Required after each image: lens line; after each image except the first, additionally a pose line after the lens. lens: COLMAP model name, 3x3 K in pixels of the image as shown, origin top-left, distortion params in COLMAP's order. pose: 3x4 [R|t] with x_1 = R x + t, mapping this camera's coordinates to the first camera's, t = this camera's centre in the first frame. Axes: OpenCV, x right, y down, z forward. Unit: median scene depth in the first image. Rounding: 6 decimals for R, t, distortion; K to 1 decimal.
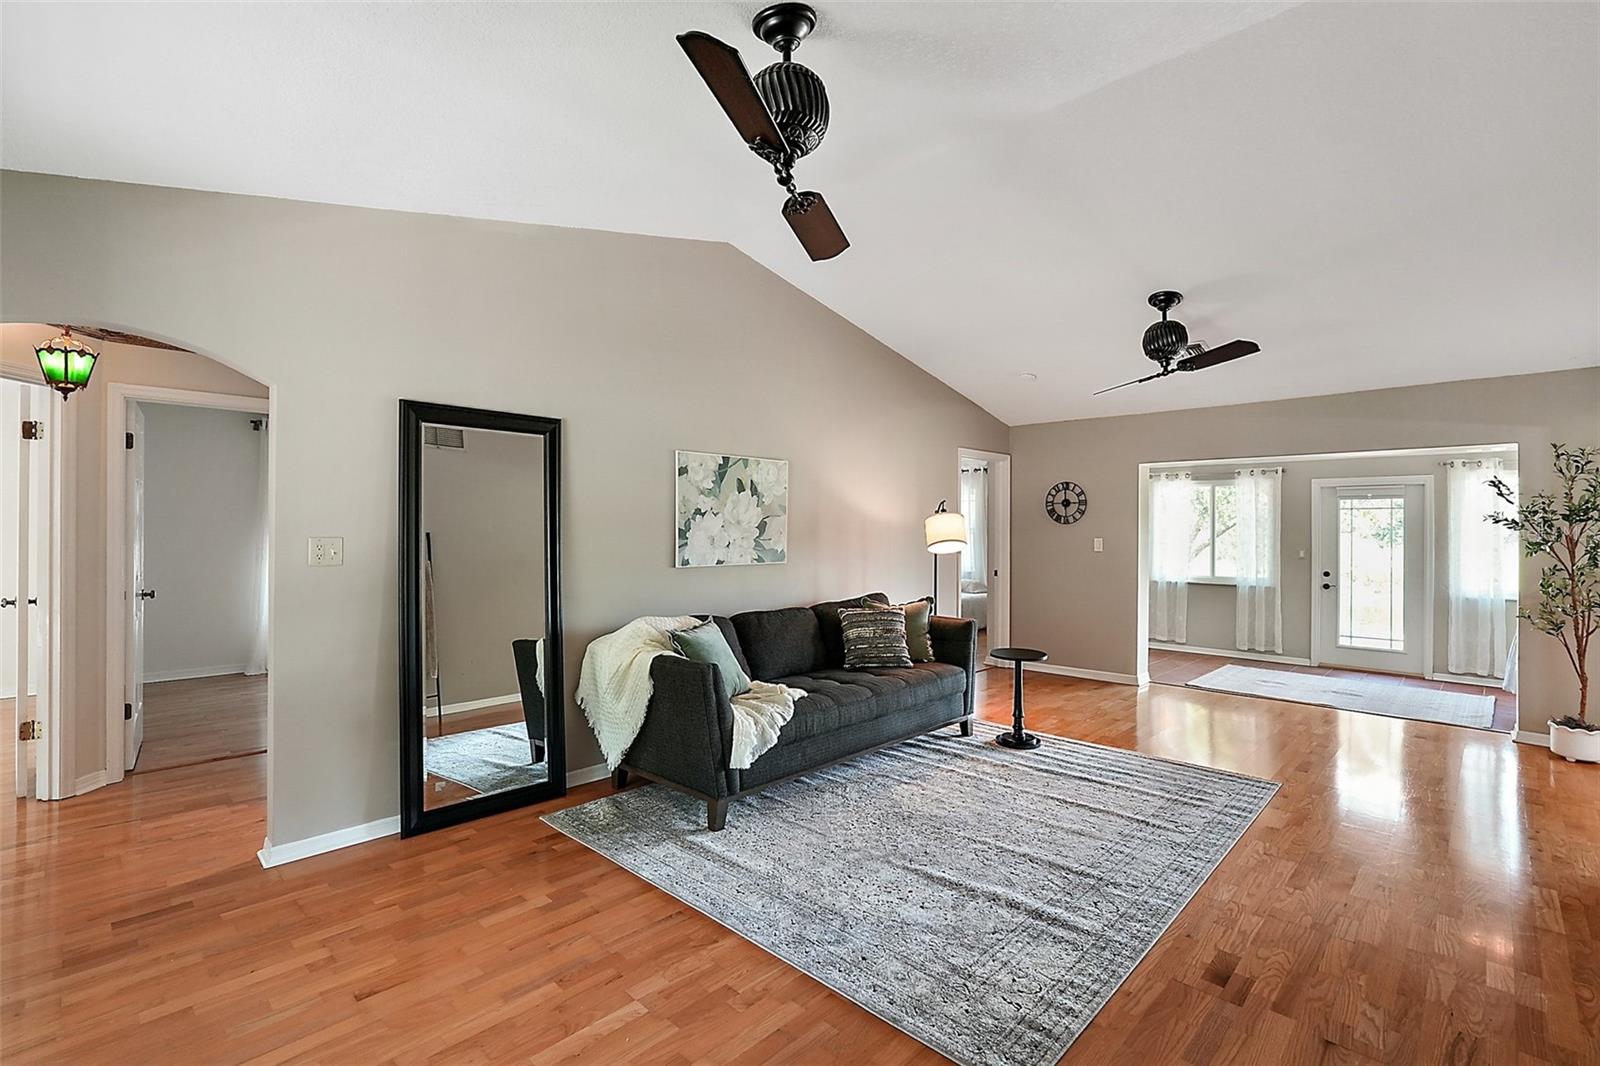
lens RADIAL K [[725.8, 0, 790.4], [0, 725.8, 530.0], [0, 0, 1]] dist [-0.016383, 0.005918]
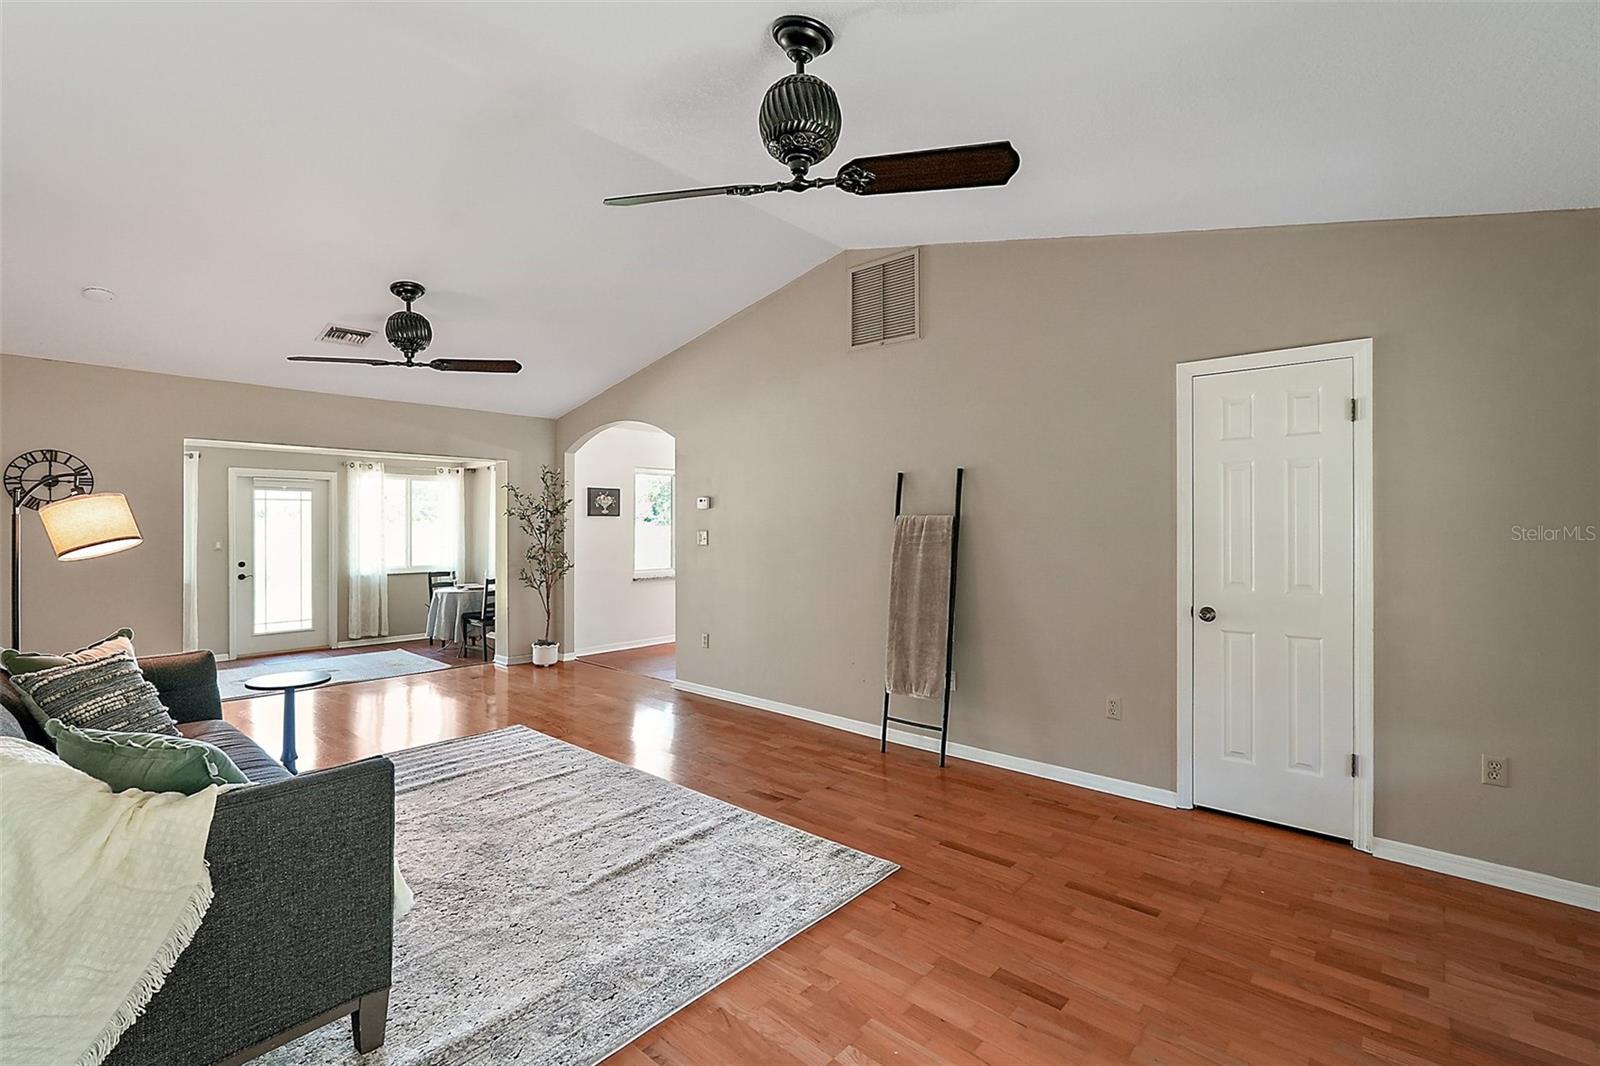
lens RADIAL K [[725.8, 0, 798.4], [0, 725.8, 526.4], [0, 0, 1]] dist [-0.016383, 0.005918]
pose [[-0.051438, -0.009929, 0.998627, -0.486424], [-0.001247, 0.999950, 0.009878, -0.003185], [-0.998675, -0.000737, -0.051448, 0.487912]]
